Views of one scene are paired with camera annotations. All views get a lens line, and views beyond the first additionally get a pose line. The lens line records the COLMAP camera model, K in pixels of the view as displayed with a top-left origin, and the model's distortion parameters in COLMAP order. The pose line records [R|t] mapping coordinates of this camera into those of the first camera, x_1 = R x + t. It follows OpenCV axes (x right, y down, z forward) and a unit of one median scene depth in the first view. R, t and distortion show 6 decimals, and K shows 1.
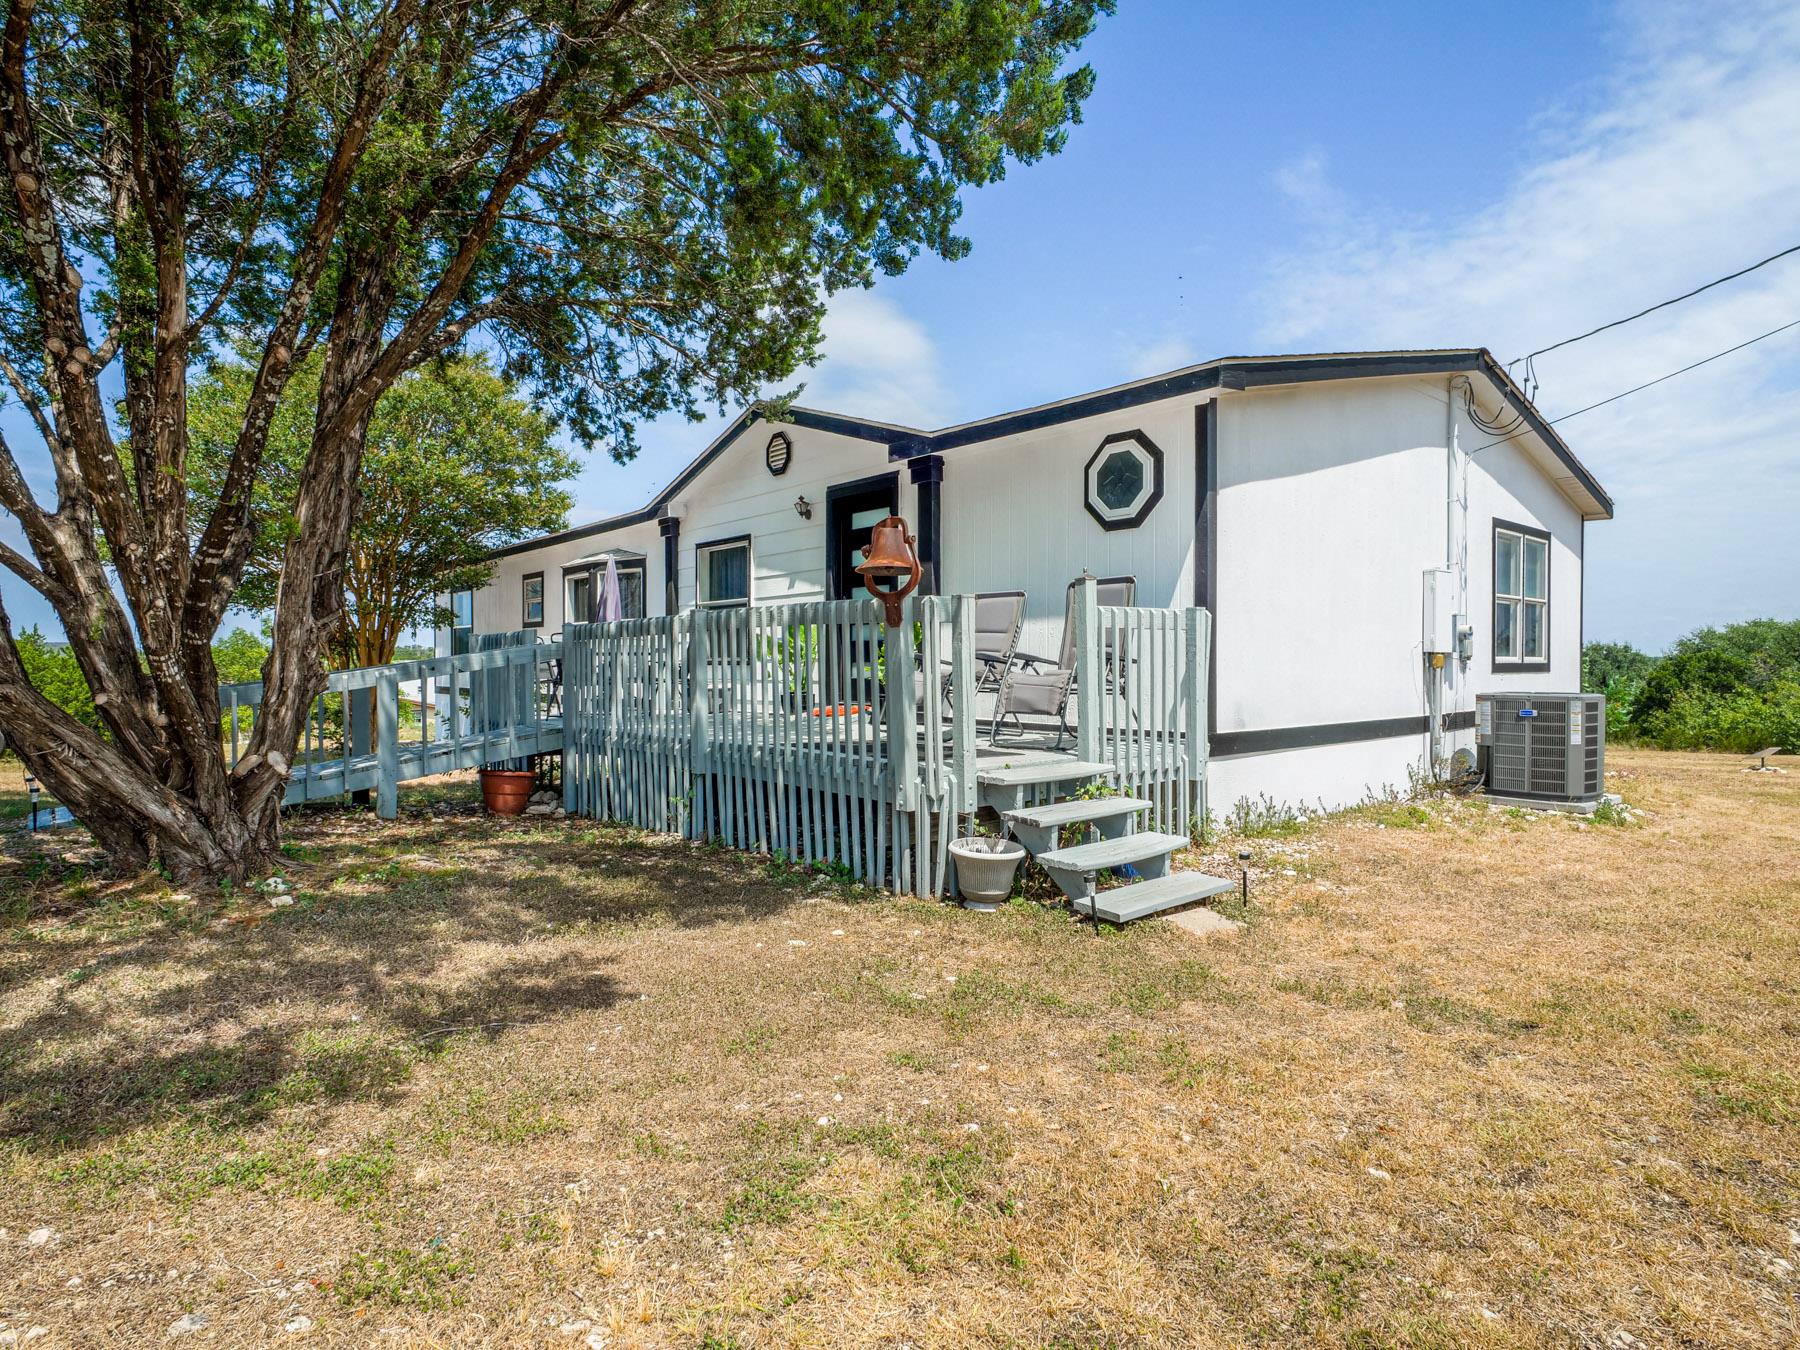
lens RADIAL K [[989.5, 0, 894.8], [0, 989.5, 676.9], [0, 0, 1]] dist [-0.008155, 0.002957]
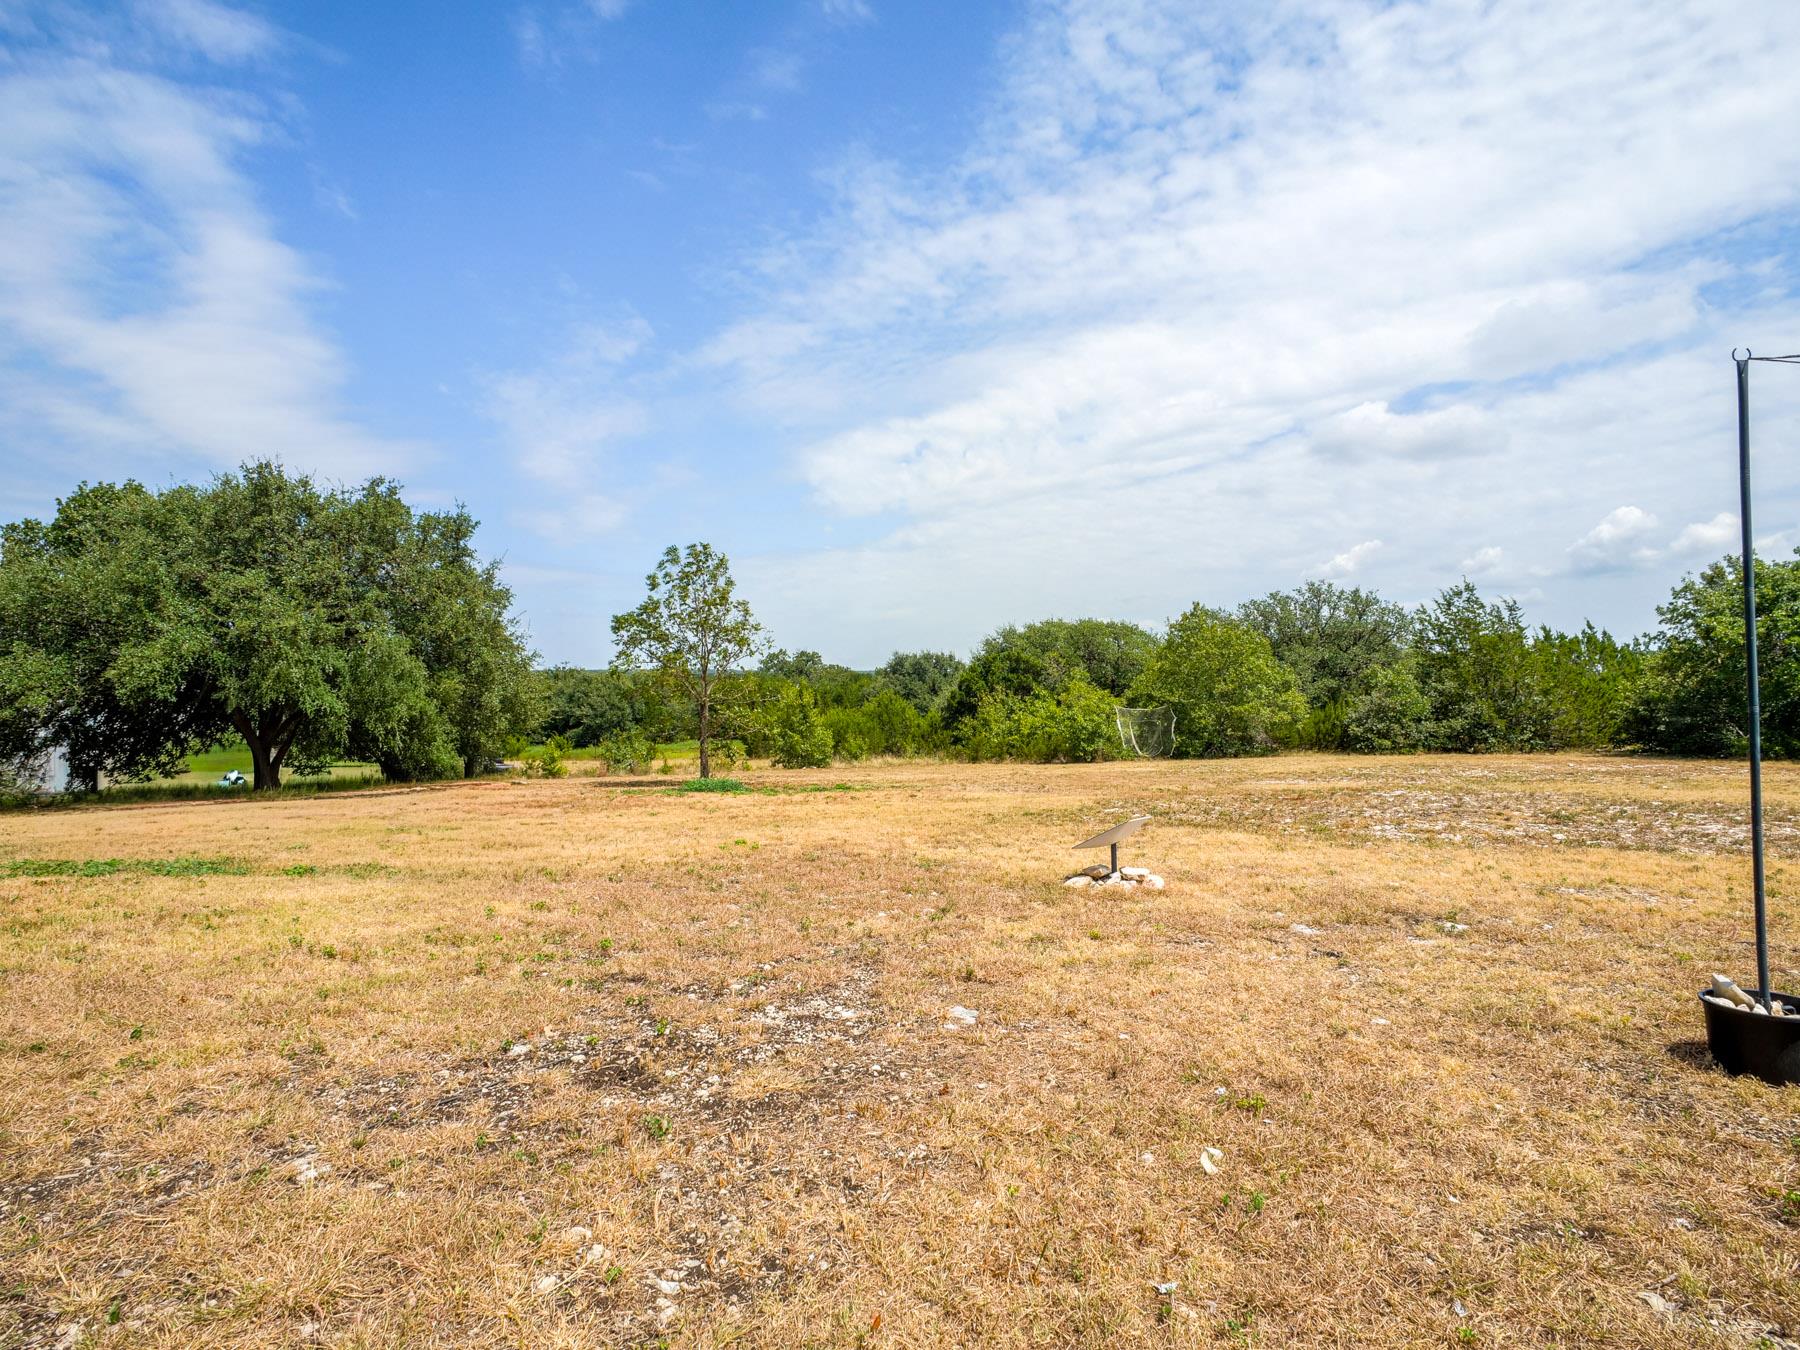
lens RADIAL K [[989.5, 0, 898.2], [0, 989.5, 672.8], [0, 0, 1]] dist [-0.008155, 0.002957]
pose [[0.840427, -0.000631, 0.541925, 0.244071], [0.012415, 0.999759, -0.018090, 0.010280], [-0.541783, 0.021931, 0.840232, 0.288984]]
